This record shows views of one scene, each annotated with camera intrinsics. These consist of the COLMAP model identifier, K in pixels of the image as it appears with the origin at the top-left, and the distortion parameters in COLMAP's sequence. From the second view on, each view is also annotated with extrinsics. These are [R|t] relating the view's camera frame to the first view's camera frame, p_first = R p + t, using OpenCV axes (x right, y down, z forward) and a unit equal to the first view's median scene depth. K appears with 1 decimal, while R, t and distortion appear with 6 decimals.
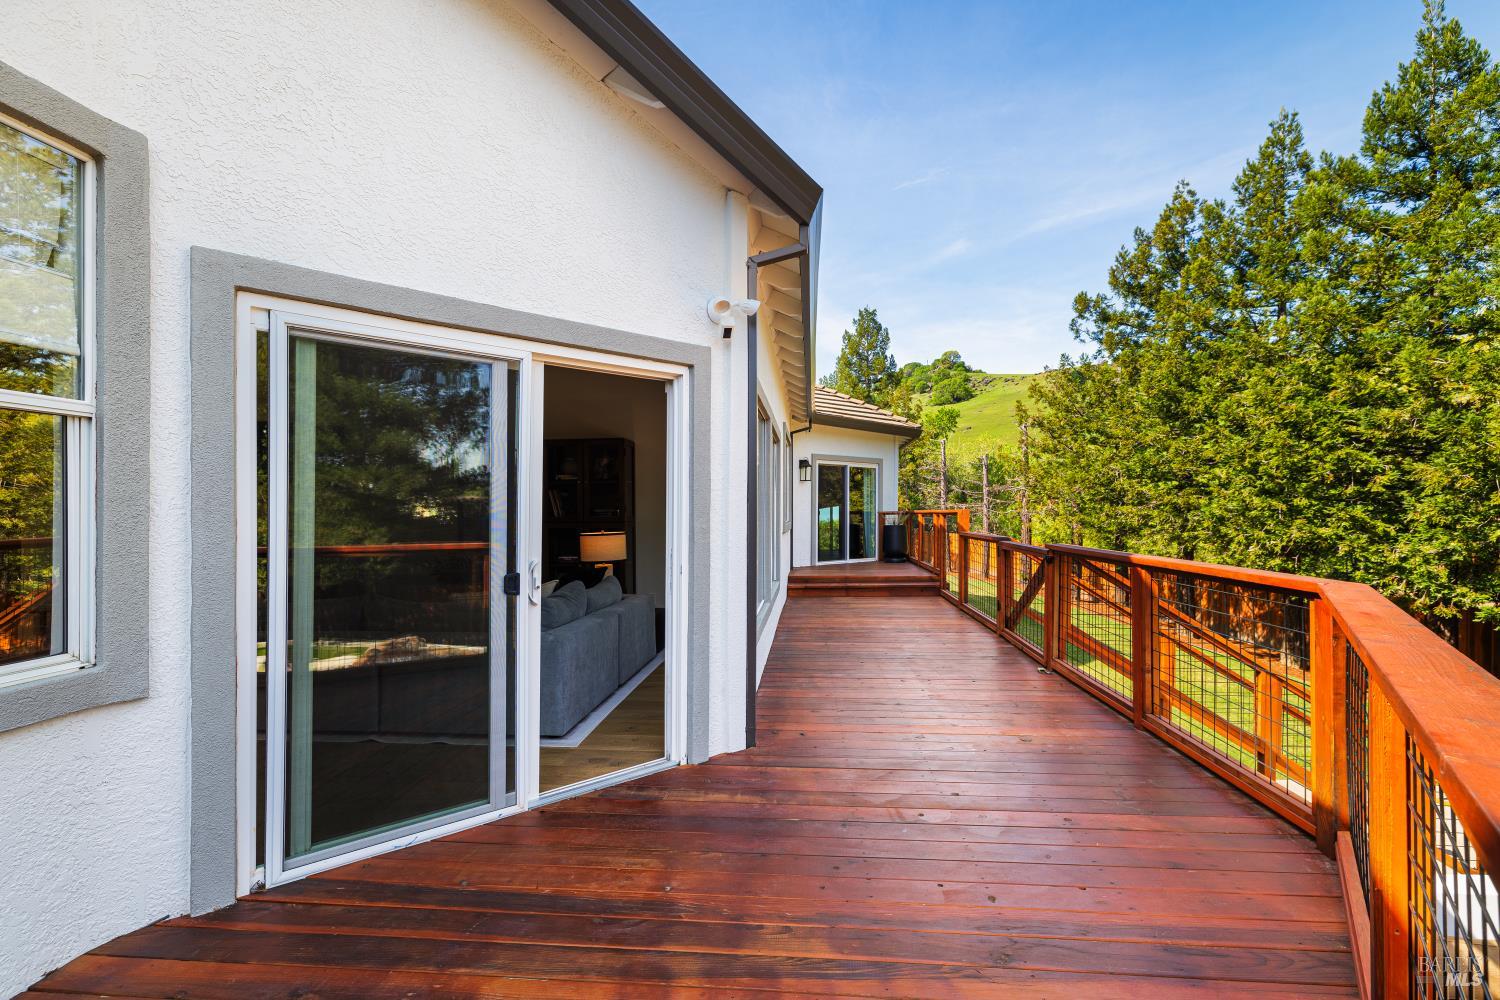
lens RADIAL K [[688.6, 0, 737.9], [0, 688.6, 543.9], [0, 0, 1]] dist [0.003762, 0.000304]
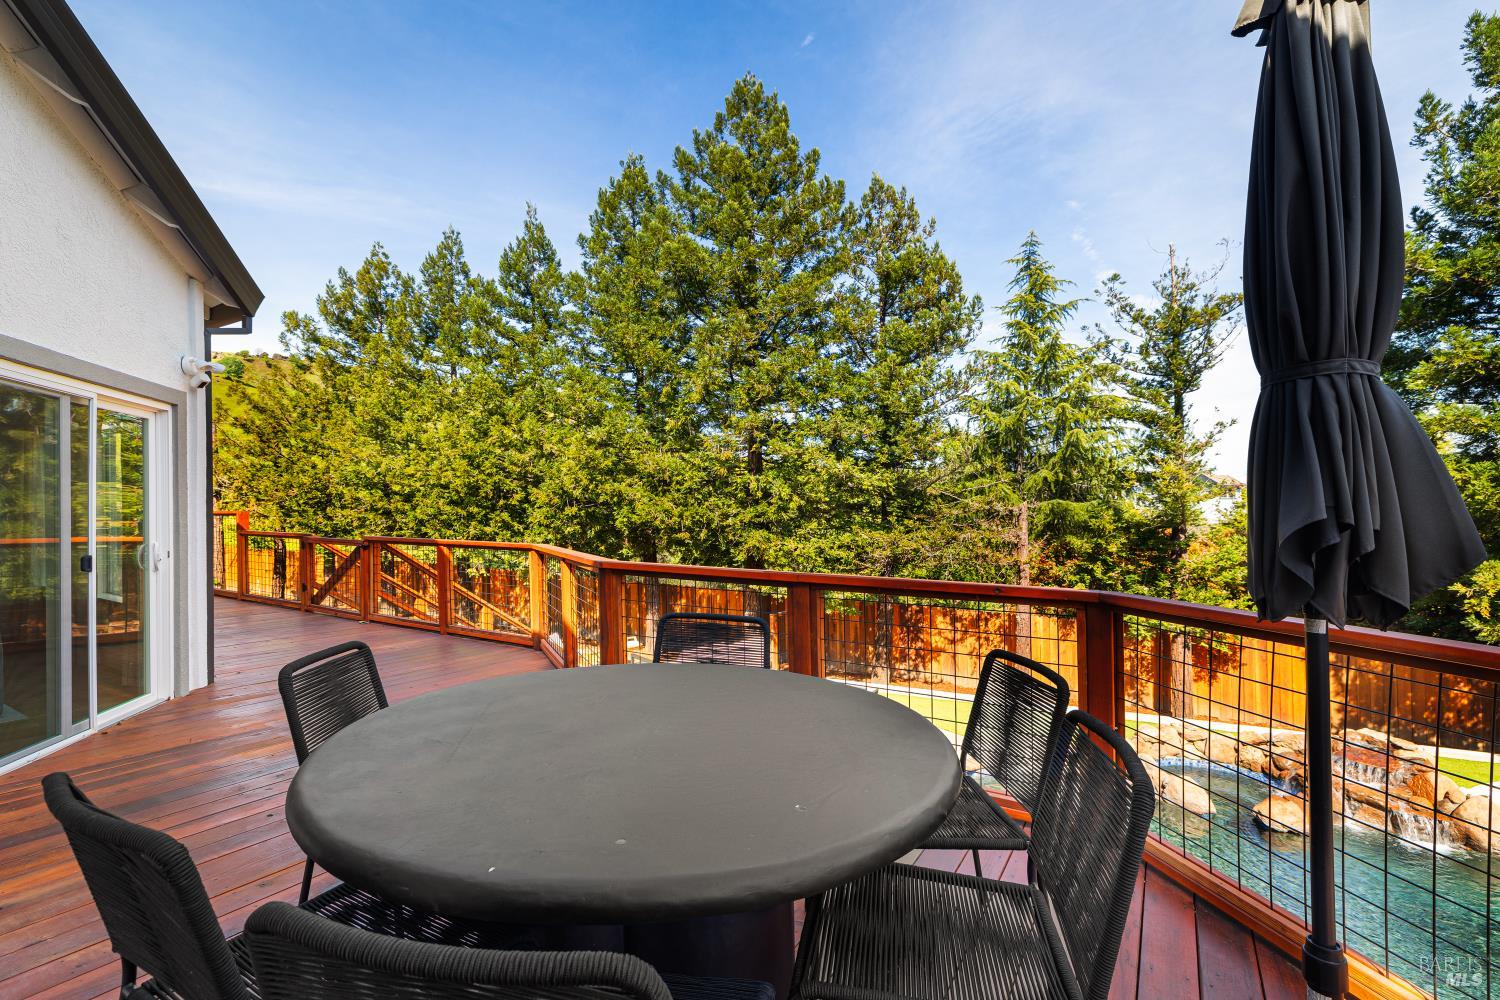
lens RADIAL K [[688.6, 0, 752.7], [0, 688.6, 510.9], [0, 0, 1]] dist [0.003762, 0.000304]
pose [[0.447452, 0.017924, 0.894128, -0.203910], [0.028359, 0.999012, -0.034218, 0.007893], [-0.893858, 0.040667, 0.446501, -0.164198]]
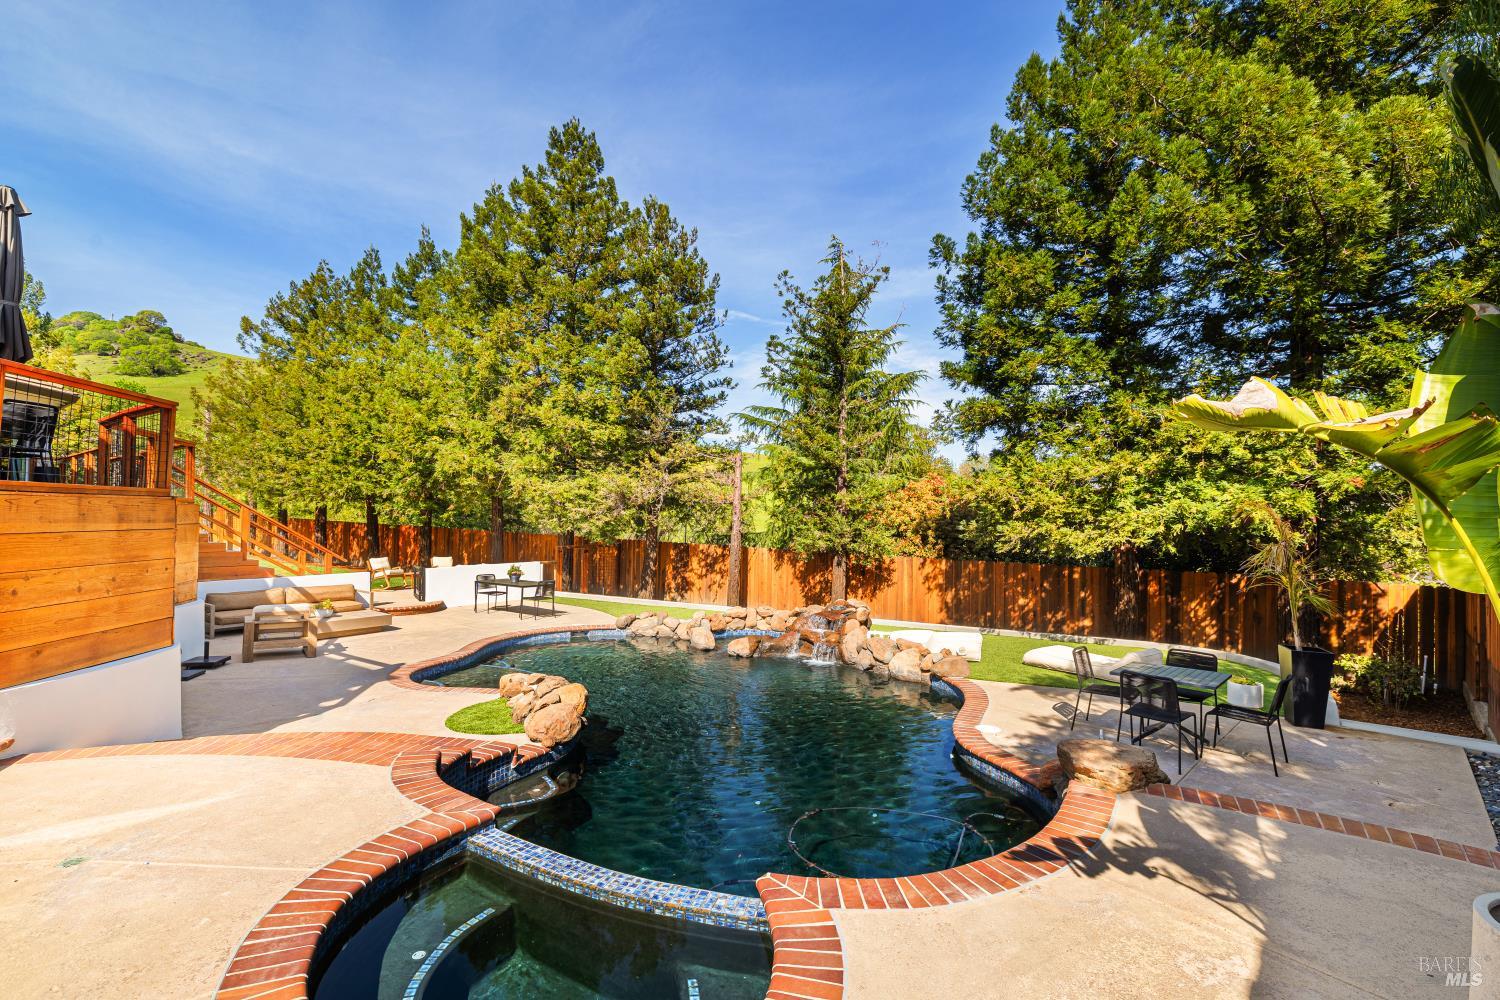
lens RADIAL K [[688.6, 0, 744.9], [0, 688.6, 503.9], [0, 0, 1]] dist [0.003762, 0.000304]
pose [[0.528603, 0.034344, 0.848174, -0.178125], [0.019651, 0.998418, -0.052675, 0.140083], [-0.848642, 0.044512, 0.527092, -0.794657]]
